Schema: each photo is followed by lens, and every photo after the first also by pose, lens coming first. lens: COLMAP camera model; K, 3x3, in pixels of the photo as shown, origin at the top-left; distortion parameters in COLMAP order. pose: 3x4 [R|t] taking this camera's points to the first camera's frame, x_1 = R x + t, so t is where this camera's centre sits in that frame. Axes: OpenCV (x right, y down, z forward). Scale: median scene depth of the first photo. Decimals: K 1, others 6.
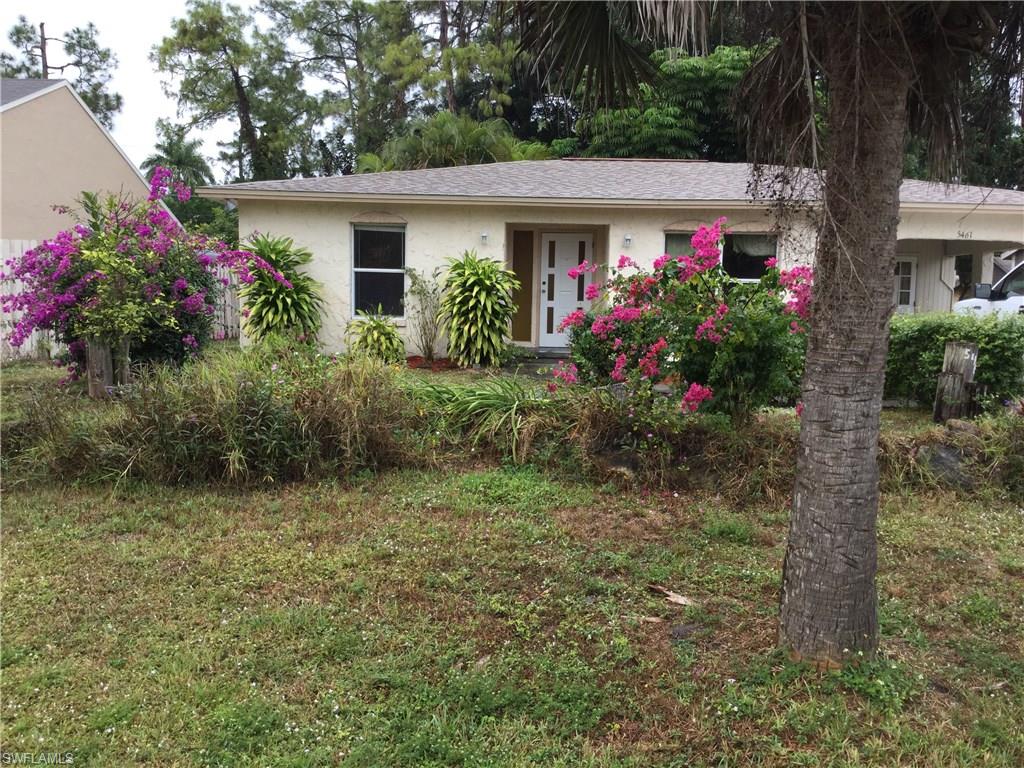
lens RADIAL K [[935.2, 0, 512.0], [0, 935.2, 384.0], [0, 0, 1]] dist [0.004321, -0.099490]
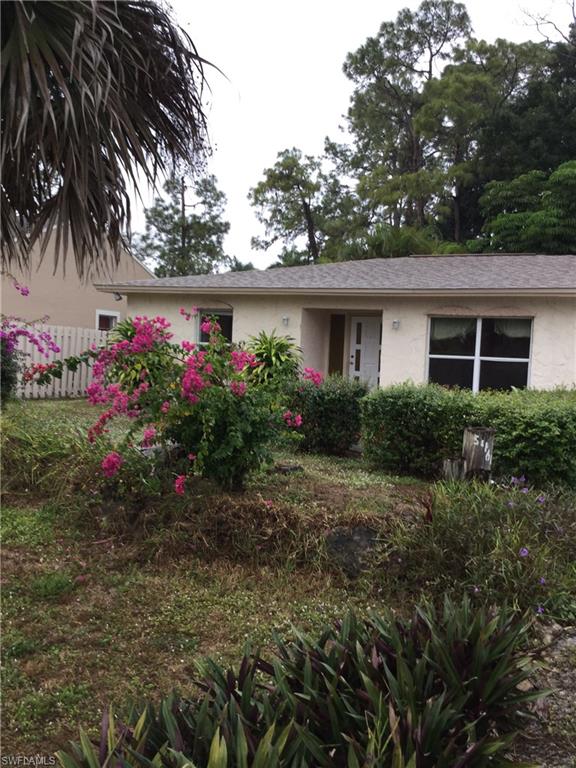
lens RADIAL K [[691.9, 0, 288.0], [0, 691.9, 384.0], [0, 0, 1]] dist [0.003550, -0.001141]
pose [[0.909833, 0.042912, -0.412750, 0.133215], [-0.067976, 0.996616, -0.046225, -0.009494], [0.409369, 0.070114, 0.909671, 0.054085]]
